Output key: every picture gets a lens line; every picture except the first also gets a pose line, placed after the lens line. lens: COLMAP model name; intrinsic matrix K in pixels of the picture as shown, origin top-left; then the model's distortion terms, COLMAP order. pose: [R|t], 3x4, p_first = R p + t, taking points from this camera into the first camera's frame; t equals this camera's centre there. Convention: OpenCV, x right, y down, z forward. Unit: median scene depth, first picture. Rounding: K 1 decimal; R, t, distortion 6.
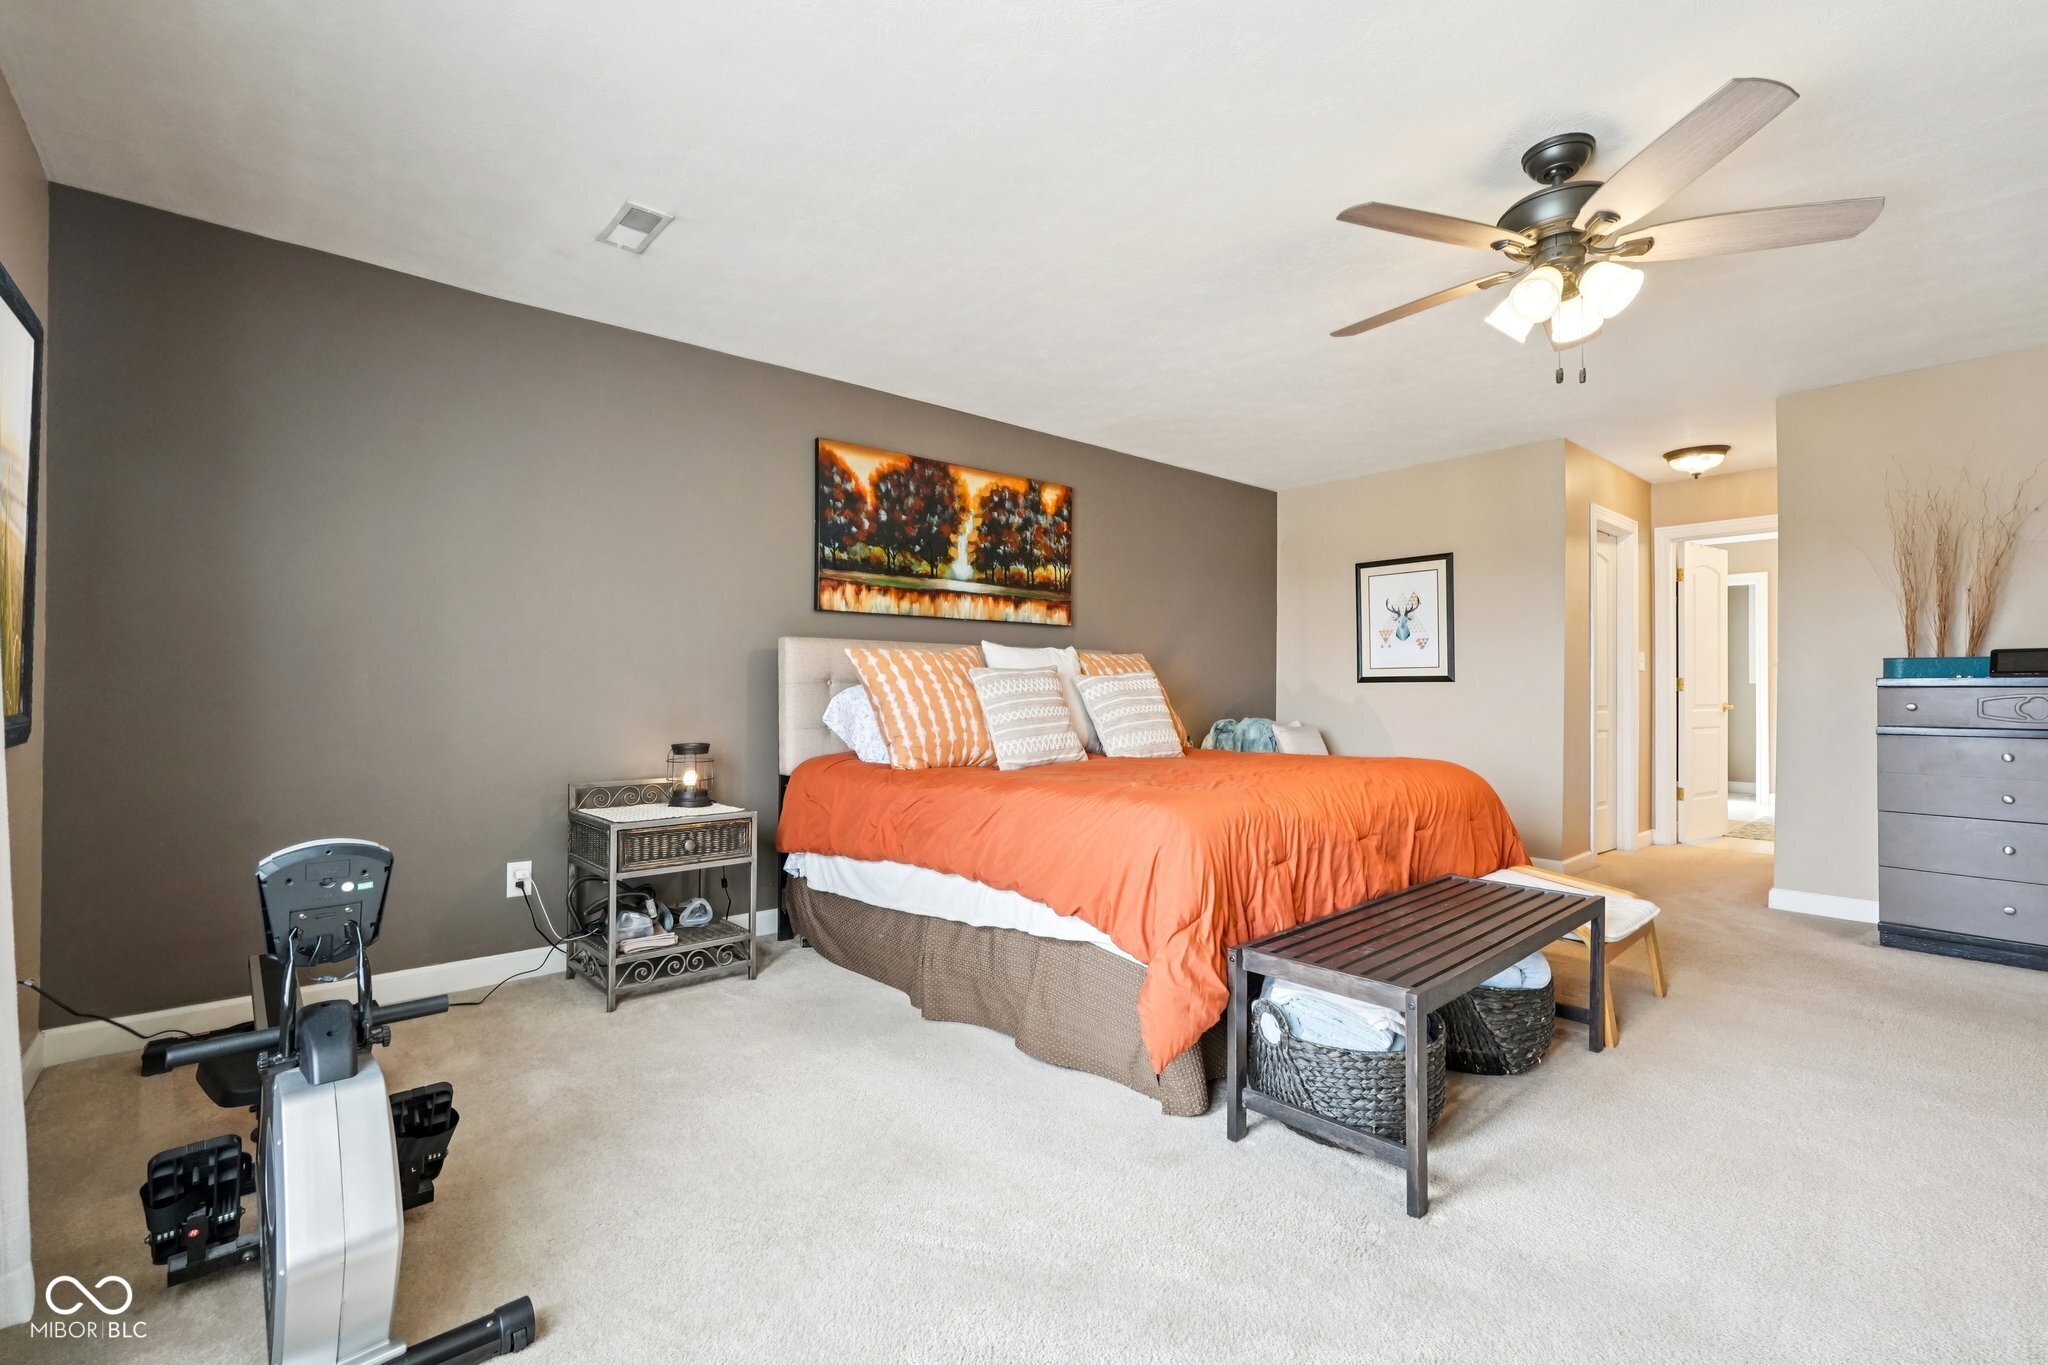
lens RADIAL K [[902.5, 0, 1024.0], [0, 902.5, 682.5], [0, 0, 1]] dist [-0.000456, -0.000044]
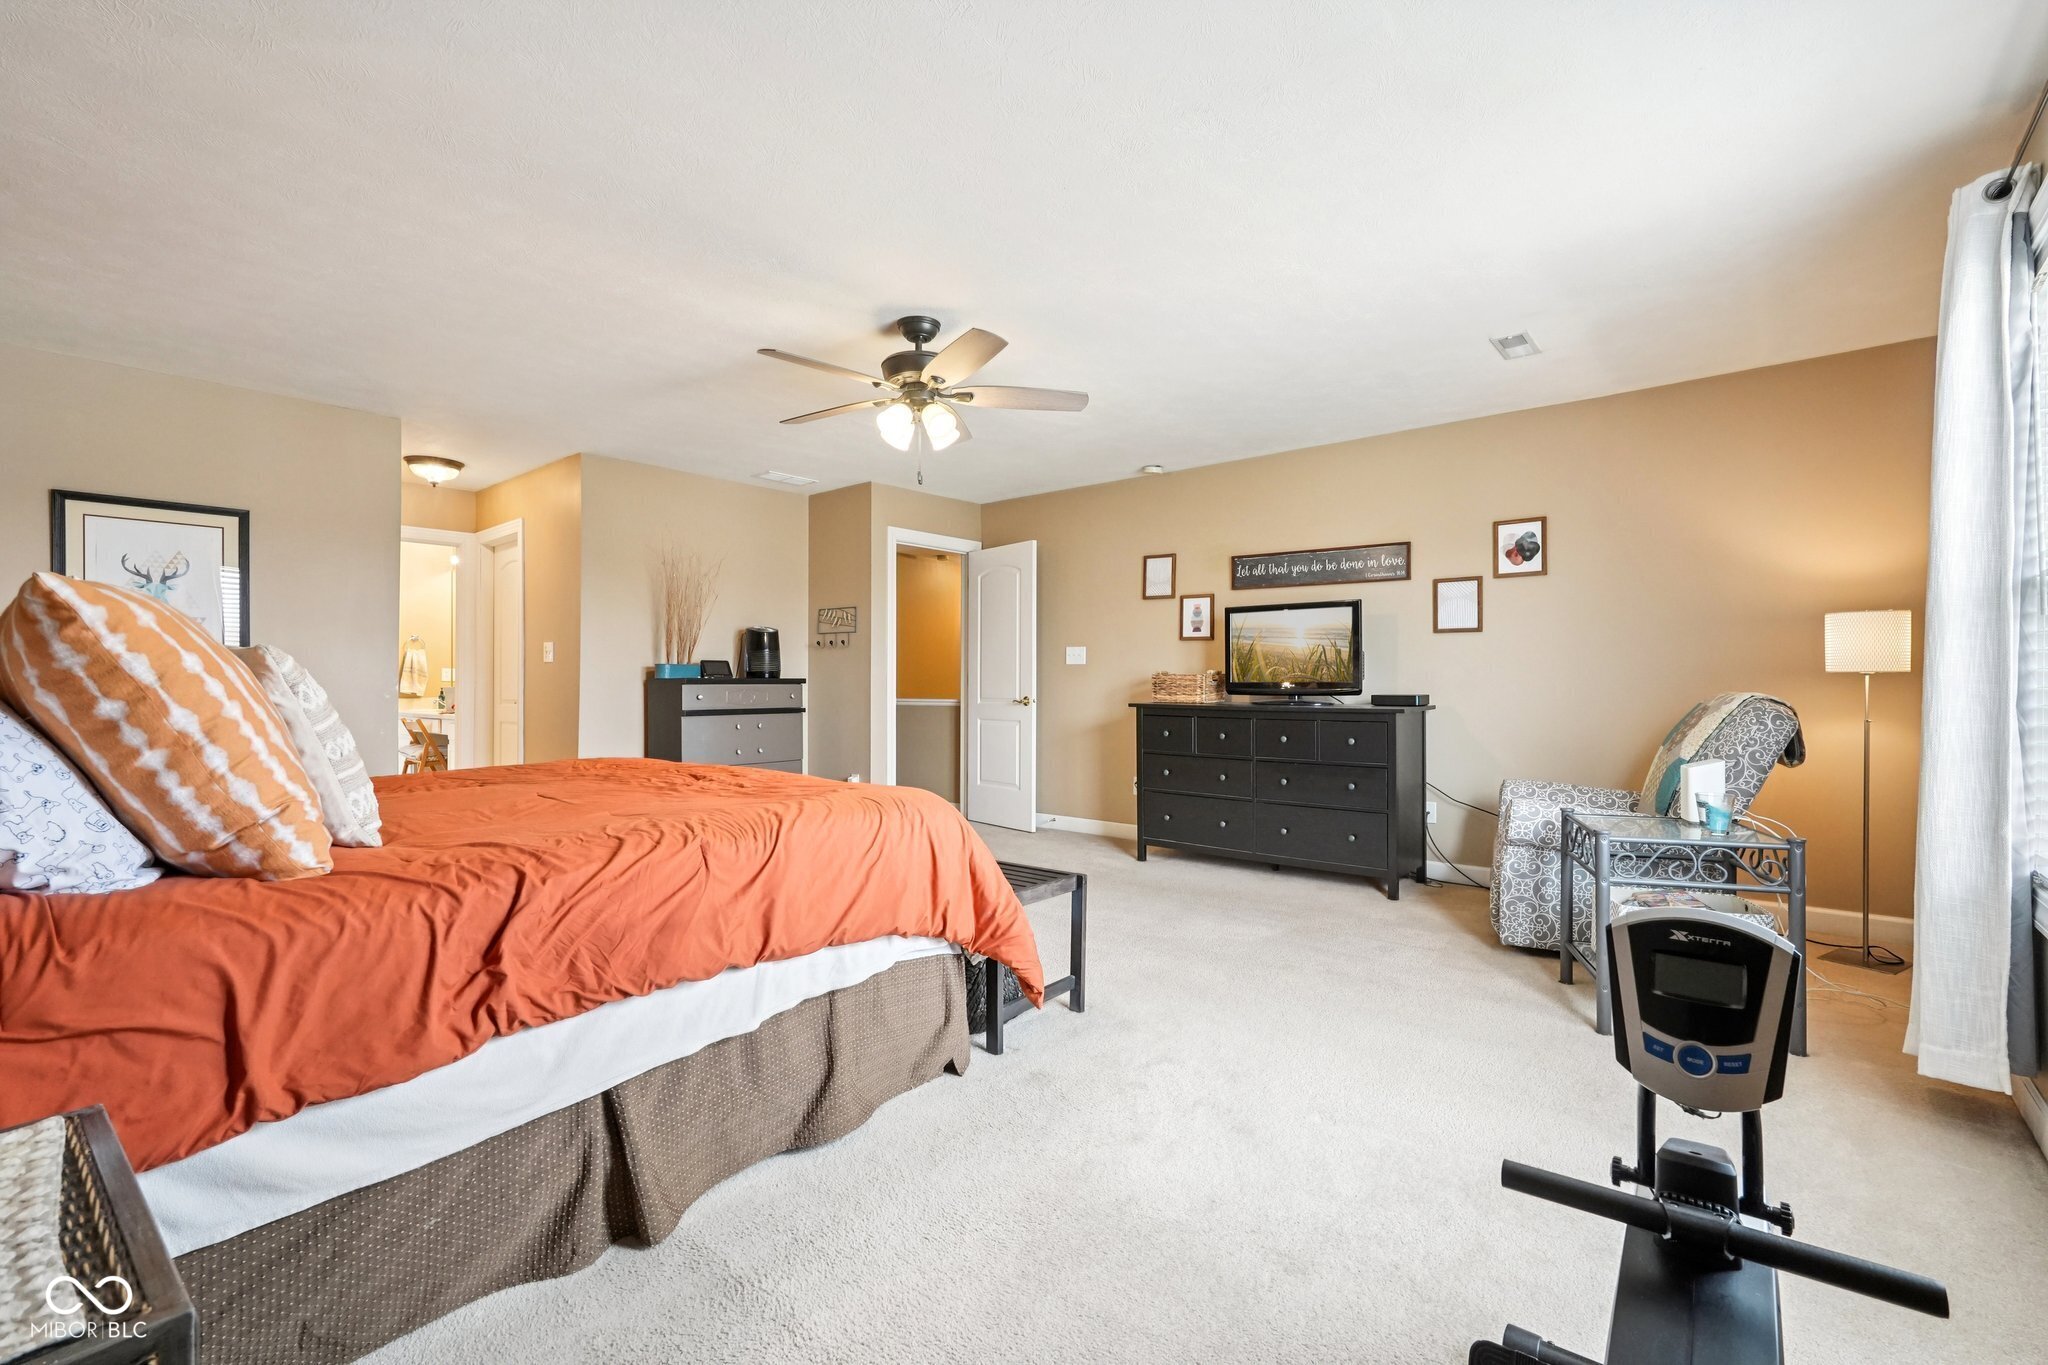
lens RADIAL K [[925.2, 0, 1024.0], [0, 925.2, 682.5], [0, 0, 1]] dist [-0.000046, -0.000015]
pose [[-0.130610, -0.001828, 0.991432, -0.588883], [-0.007000, 0.999975, 0.000921, -0.002979], [-0.991409, -0.006820, -0.130619, 0.652064]]
